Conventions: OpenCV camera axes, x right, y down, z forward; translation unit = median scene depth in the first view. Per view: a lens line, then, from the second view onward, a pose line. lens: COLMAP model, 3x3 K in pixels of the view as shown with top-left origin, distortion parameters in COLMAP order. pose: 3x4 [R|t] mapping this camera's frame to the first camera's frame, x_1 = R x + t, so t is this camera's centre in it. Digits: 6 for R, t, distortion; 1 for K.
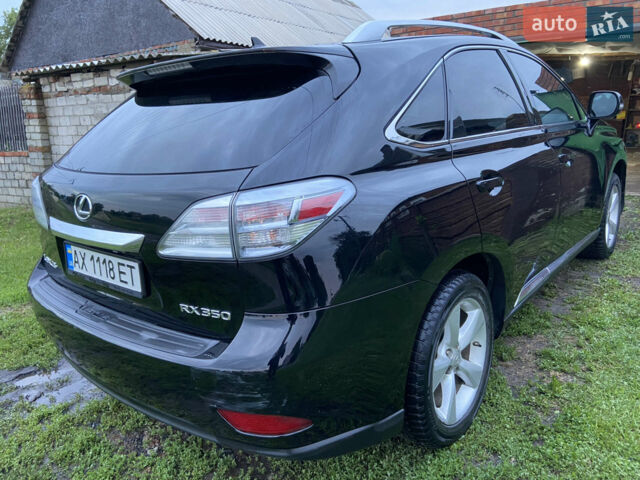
lens RADIAL K [[508.9, 0, 320.0], [0, 508.9, 240.0], [0, 0, 1]] dist [0.084267, -0.003994]
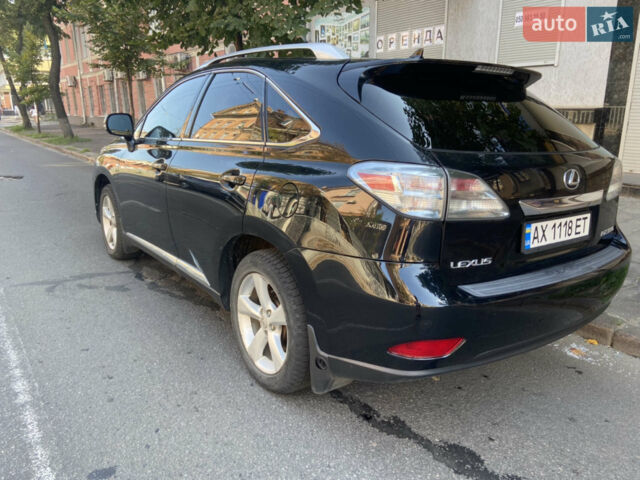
lens RADIAL K [[507.3, 0, 328.7], [0, 507.3, 243.6], [0, 0, 1]] dist [-0.010114, -0.004865]
pose [[0.208486, -0.162929, 0.964359, -1.808632], [0.208493, 0.970765, 0.118937, -0.184339], [-0.955544, 0.176266, 0.236360, 1.337188]]
